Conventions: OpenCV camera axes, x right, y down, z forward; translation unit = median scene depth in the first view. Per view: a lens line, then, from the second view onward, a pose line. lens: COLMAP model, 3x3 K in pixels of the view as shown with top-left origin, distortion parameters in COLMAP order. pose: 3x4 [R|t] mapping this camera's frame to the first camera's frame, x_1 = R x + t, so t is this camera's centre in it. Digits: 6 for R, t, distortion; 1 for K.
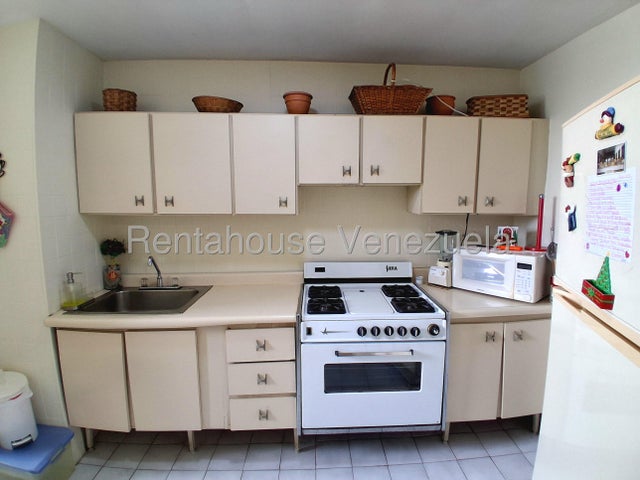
lens RADIAL K [[318.4, 0, 322.7], [0, 318.4, 237.5], [0, 0, 1]] dist [-0.022228, -0.025640]
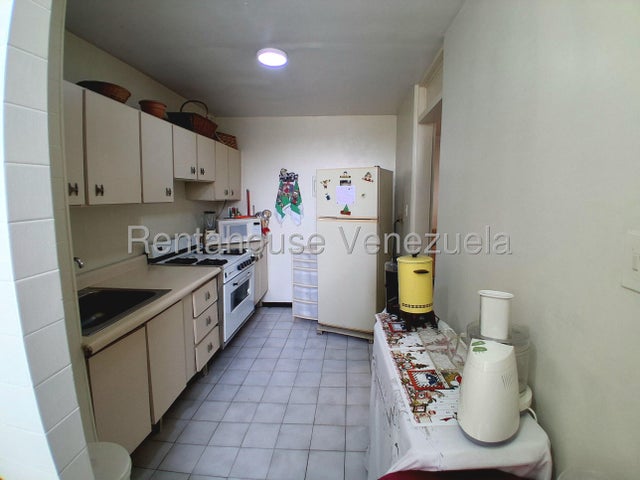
lens RADIAL K [[318.4, 0, 325.0], [0, 318.4, 242.2], [0, 0, 1]] dist [-0.022228, -0.025640]
pose [[0.116054, -0.145434, 0.982538, -1.306232], [0.109686, 0.985048, 0.132850, -0.016246], [-0.987168, 0.092353, 0.130271, 0.258416]]
